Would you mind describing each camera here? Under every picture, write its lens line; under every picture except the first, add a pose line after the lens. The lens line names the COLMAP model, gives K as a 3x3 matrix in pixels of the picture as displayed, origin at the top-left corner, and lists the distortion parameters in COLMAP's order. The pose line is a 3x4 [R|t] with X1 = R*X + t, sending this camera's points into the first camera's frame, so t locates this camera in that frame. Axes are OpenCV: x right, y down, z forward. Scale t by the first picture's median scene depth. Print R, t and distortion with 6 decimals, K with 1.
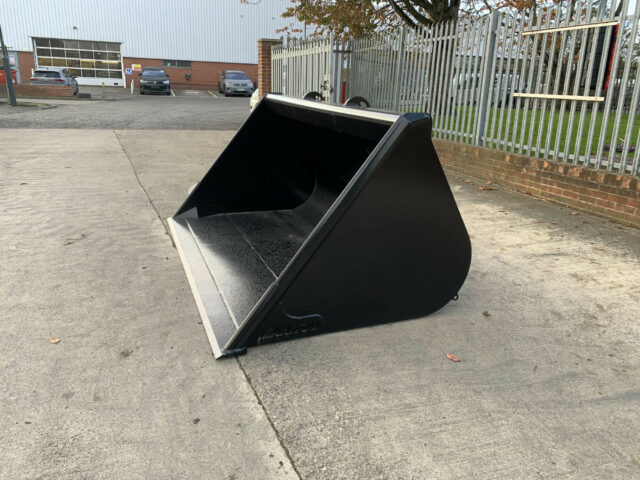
lens RADIAL K [[481.3, 0, 315.5], [0, 481.3, 236.3], [0, 0, 1]] dist [0.021662, -0.002720]
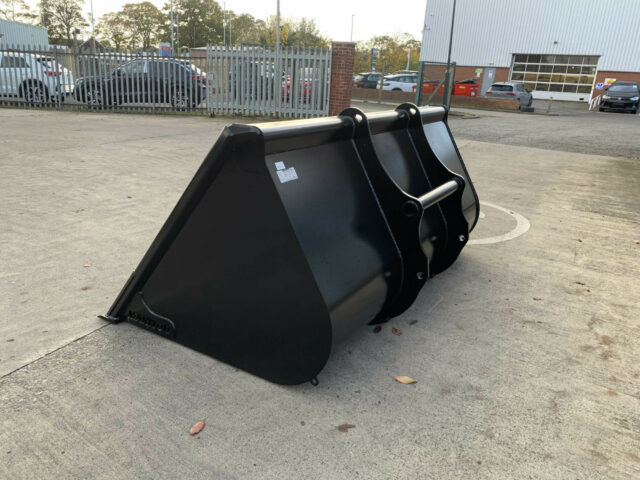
lens RADIAL K [[486.4, 0, 320.0], [0, 486.4, 240.0], [0, 0, 1]] dist [0.008066, -0.000071]
pose [[0.611033, 0.251825, -0.750481, 0.955751], [-0.268980, 0.957692, 0.102355, -0.188957], [0.744505, 0.139322, 0.652917, 0.591795]]
